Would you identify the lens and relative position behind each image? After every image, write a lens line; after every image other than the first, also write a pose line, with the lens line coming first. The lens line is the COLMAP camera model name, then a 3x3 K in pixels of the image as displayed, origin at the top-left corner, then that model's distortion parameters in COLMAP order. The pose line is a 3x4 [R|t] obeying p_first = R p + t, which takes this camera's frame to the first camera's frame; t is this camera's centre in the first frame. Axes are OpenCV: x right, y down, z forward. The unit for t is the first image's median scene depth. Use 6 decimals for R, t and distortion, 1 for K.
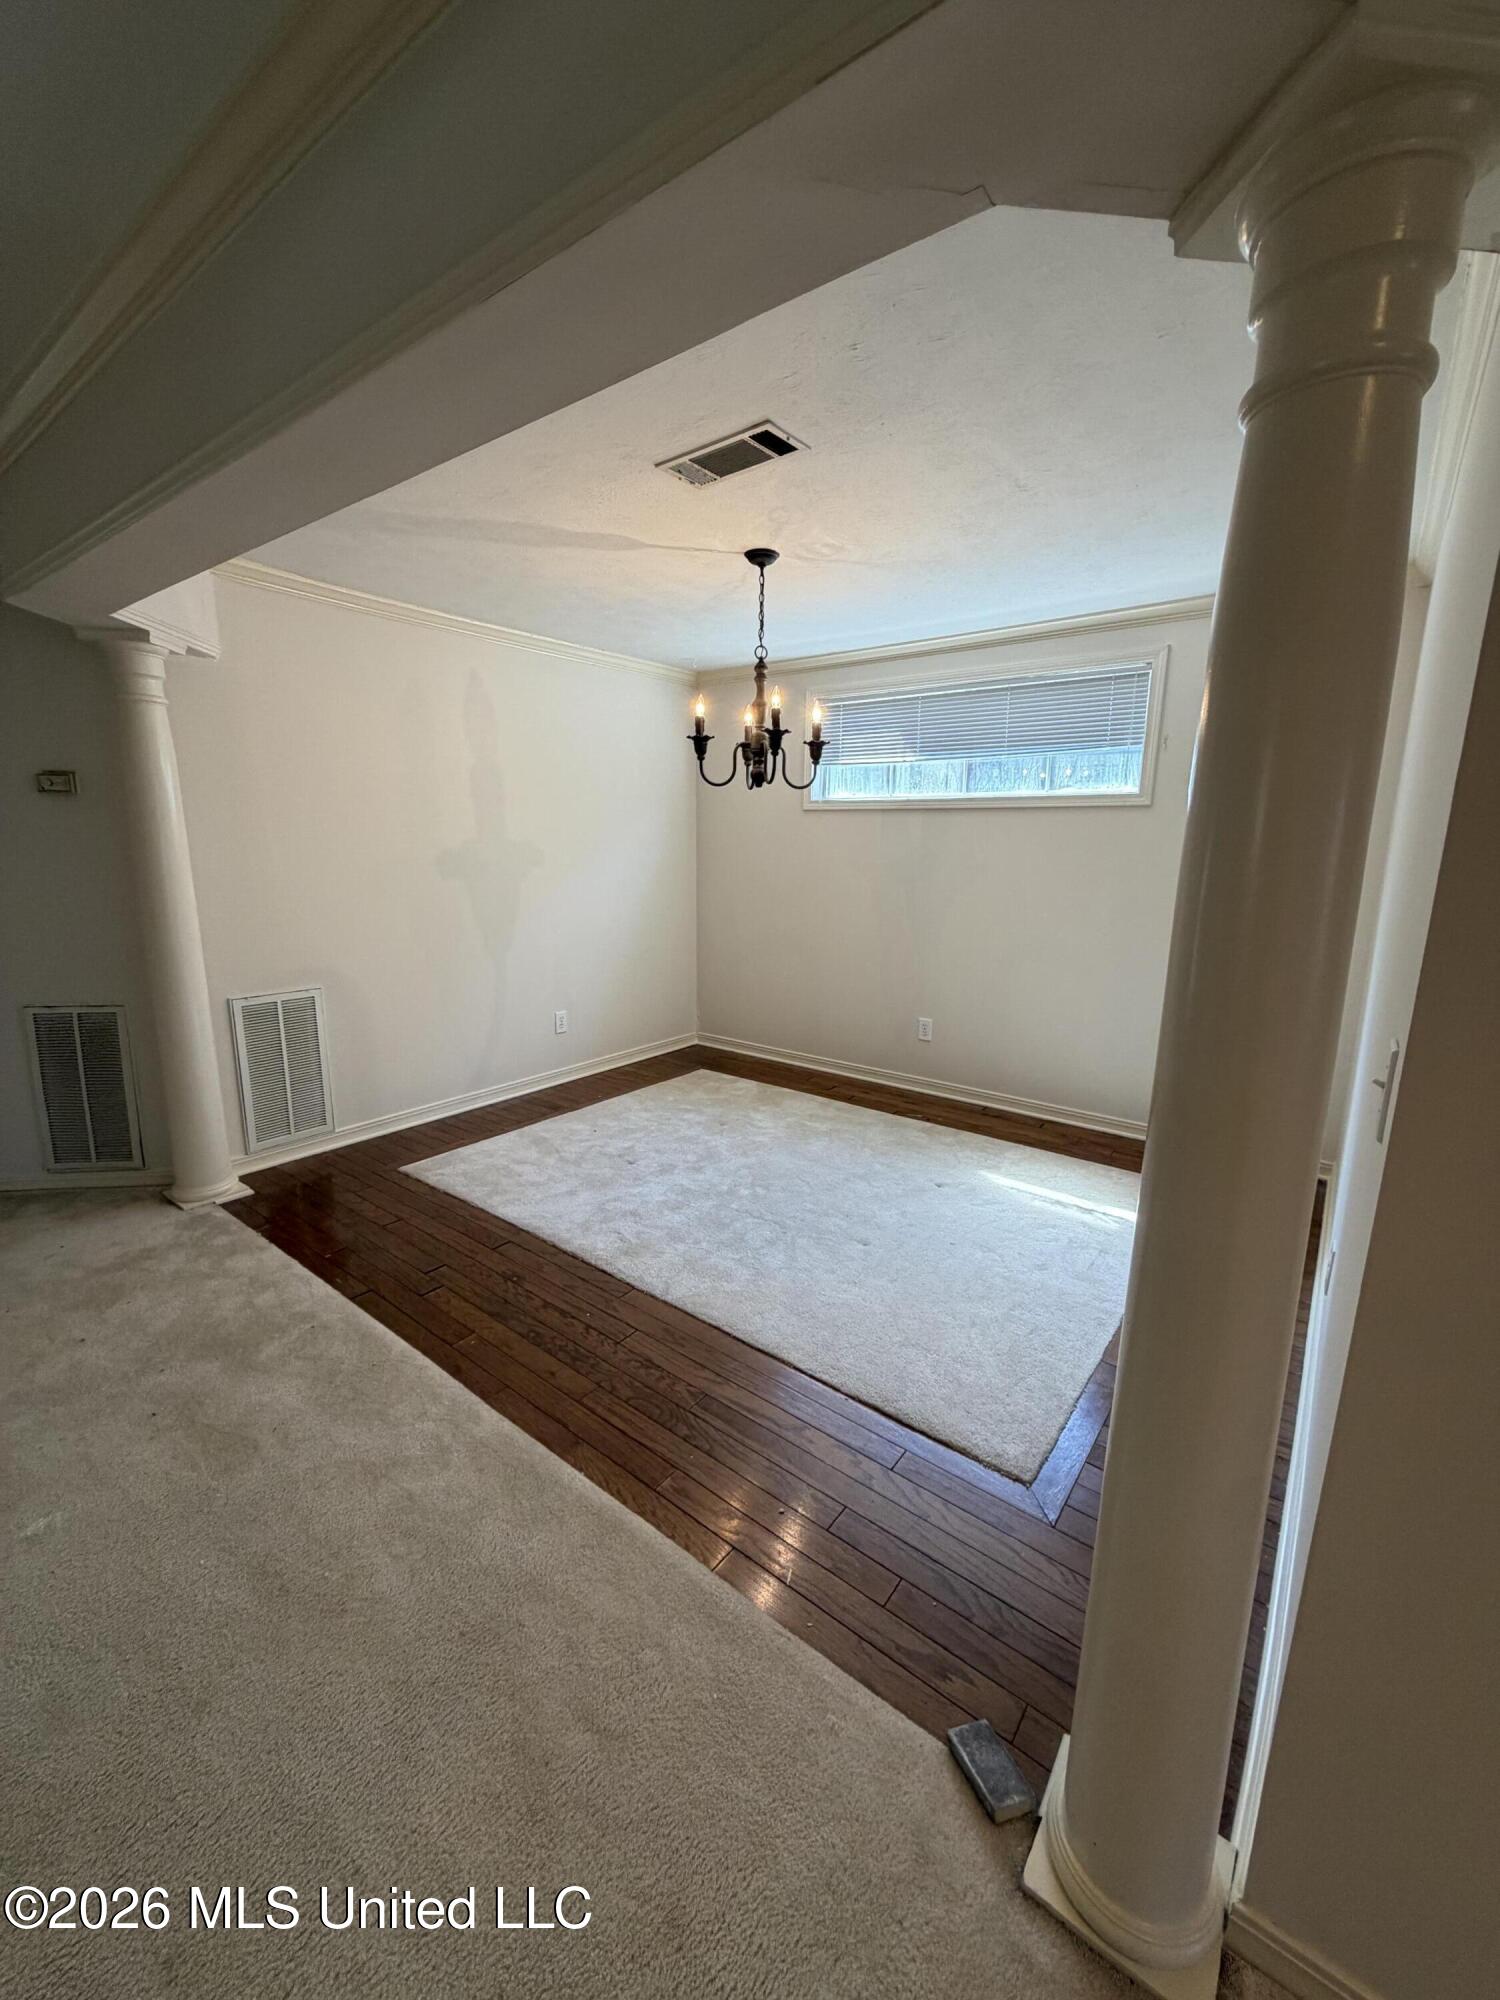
lens RADIAL K [[798.7, 0, 752.4], [0, 798.7, 1001.3], [0, 0, 1]] dist [-0.001917, -0.000039]
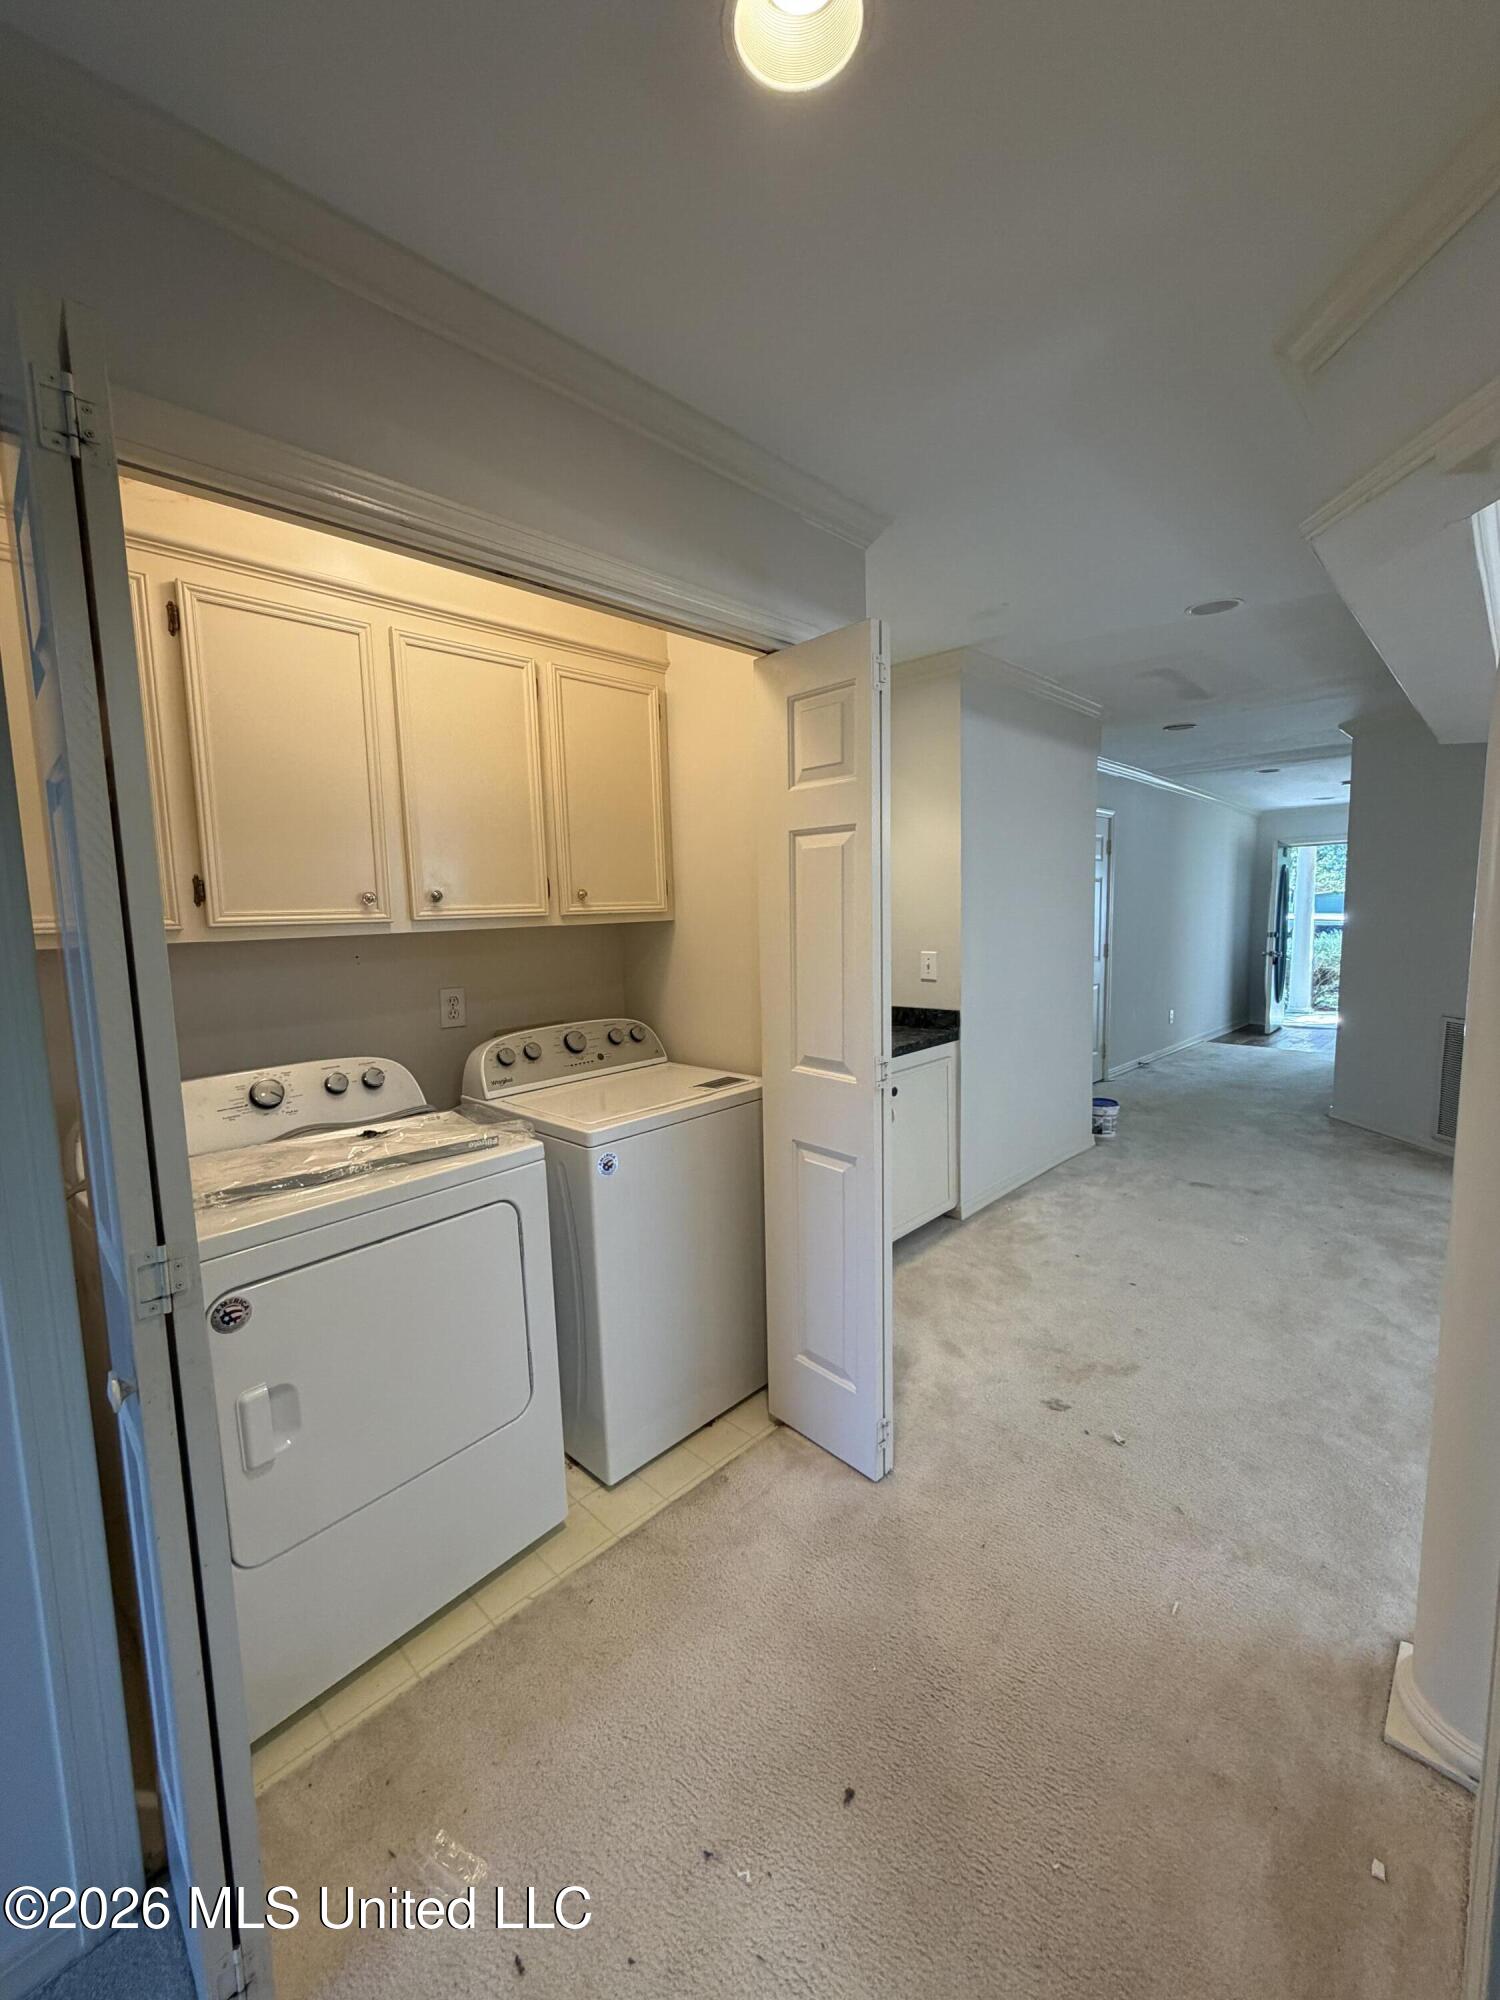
lens RADIAL K [[798.7, 0, 748.6], [0, 798.7, 997.4], [0, 0, 1]] dist [-0.001917, -0.000039]
pose [[-0.116551, 0.096656, -0.988470, 0.521359], [-0.177722, 0.977160, 0.116505, 0.025143], [0.977154, 0.189252, -0.096711, -0.050612]]
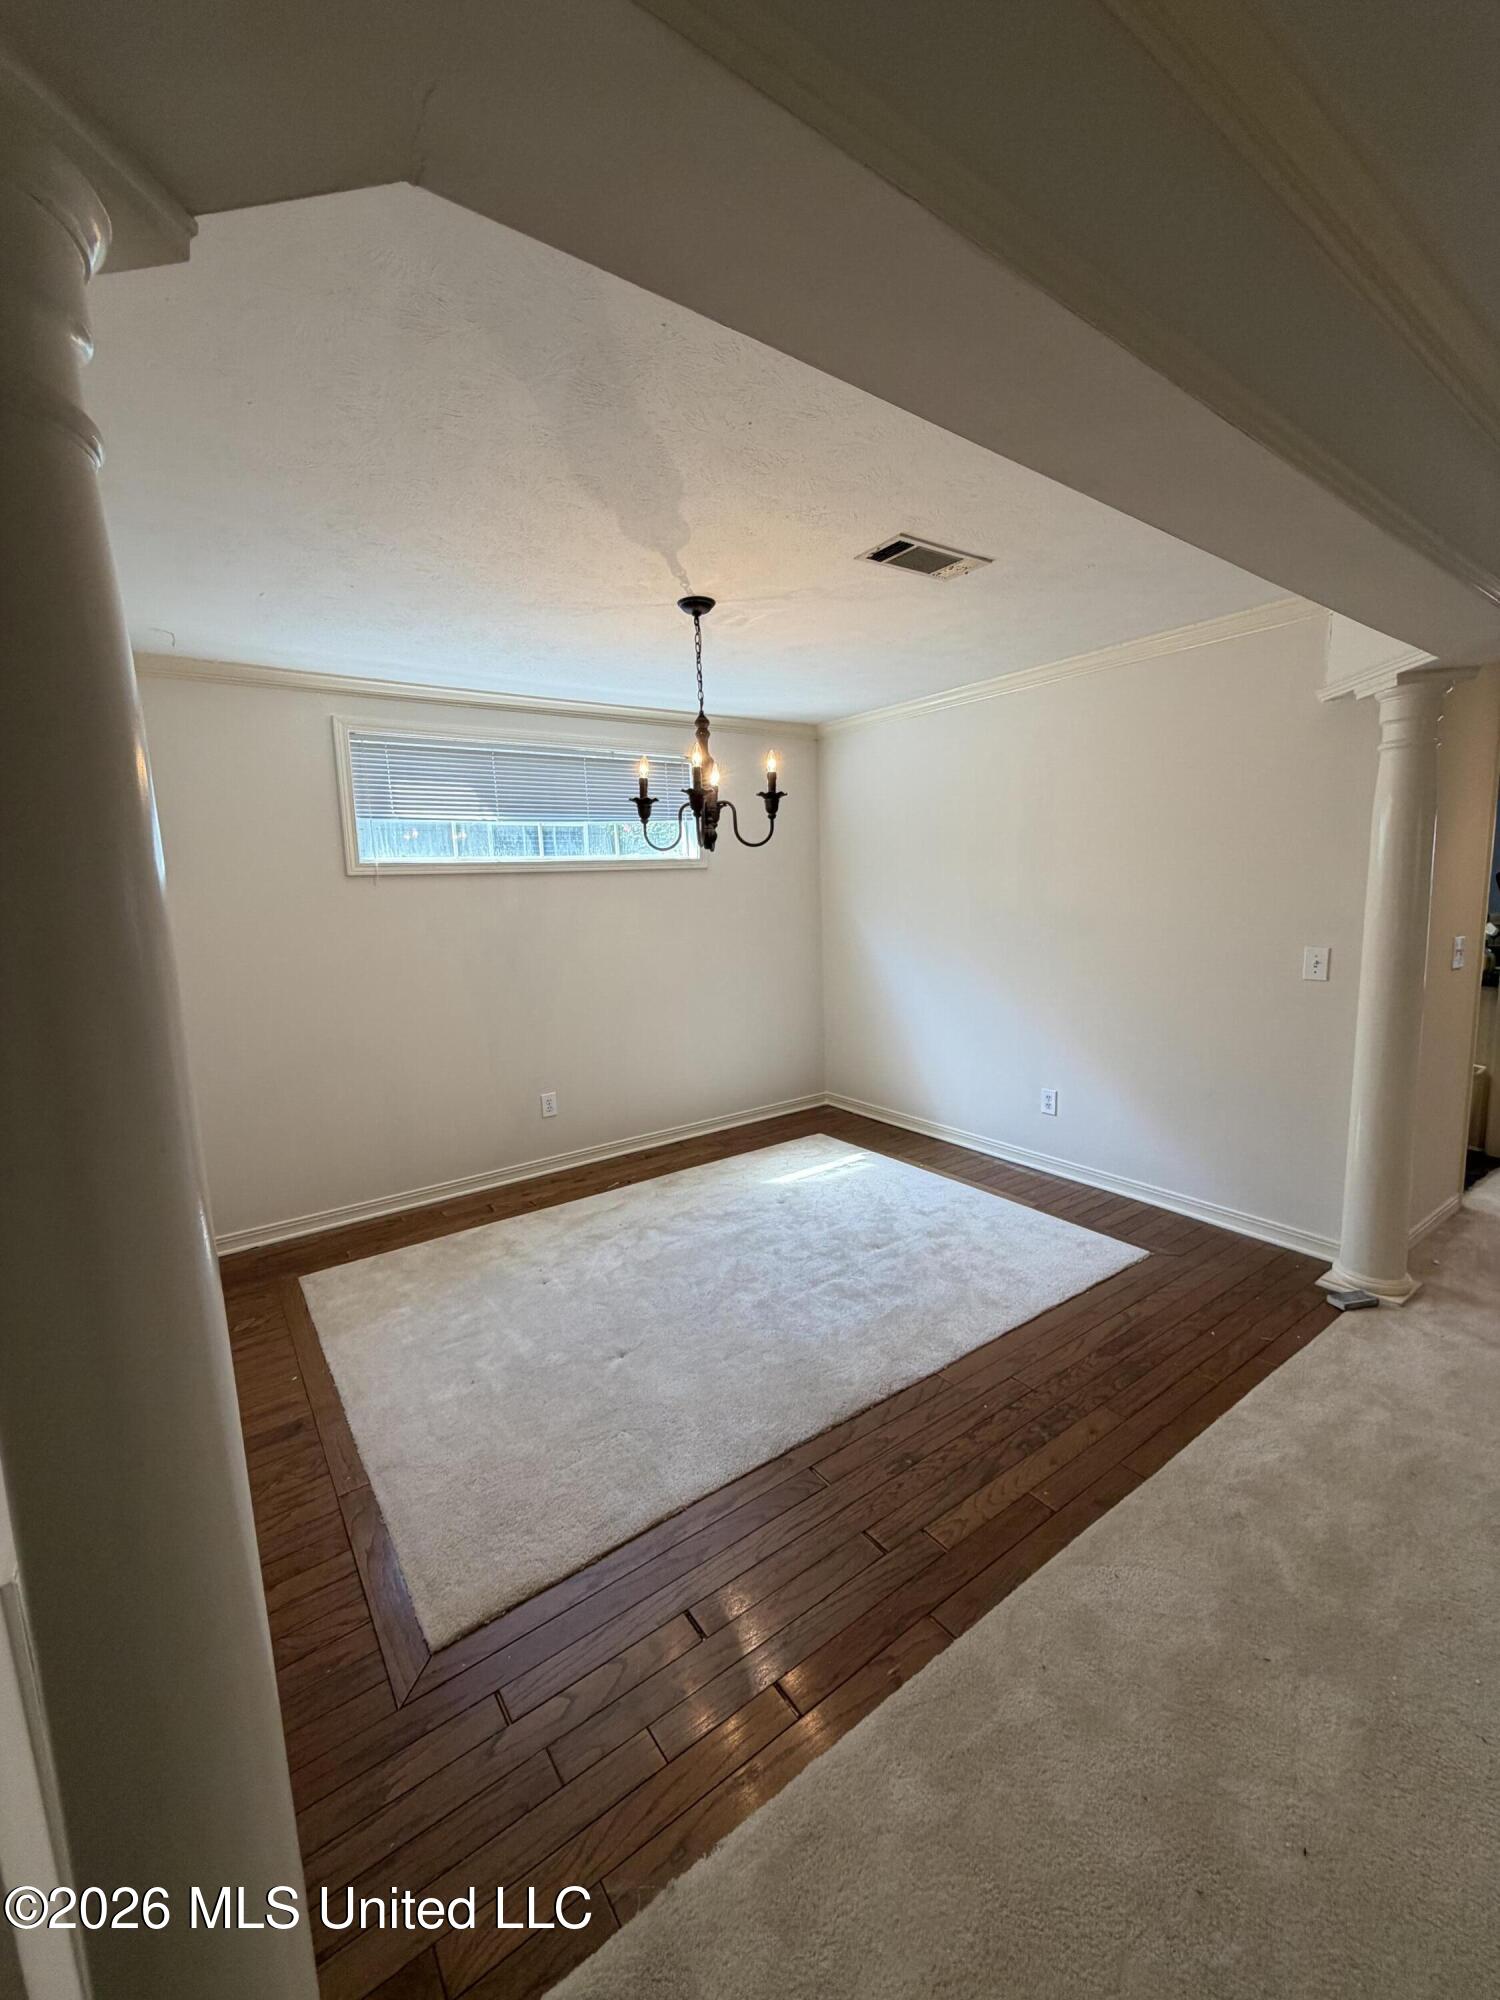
lens RADIAL K [[798.7, 0, 750.7], [0, 798.7, 995.6], [0, 0, 1]] dist [-0.001917, -0.000039]
pose [[0.285370, -0.153631, 0.946024, -0.730287], [0.234173, 0.968329, 0.086615, -0.143395], [-0.929369, 0.196816, 0.312308, 0.584603]]
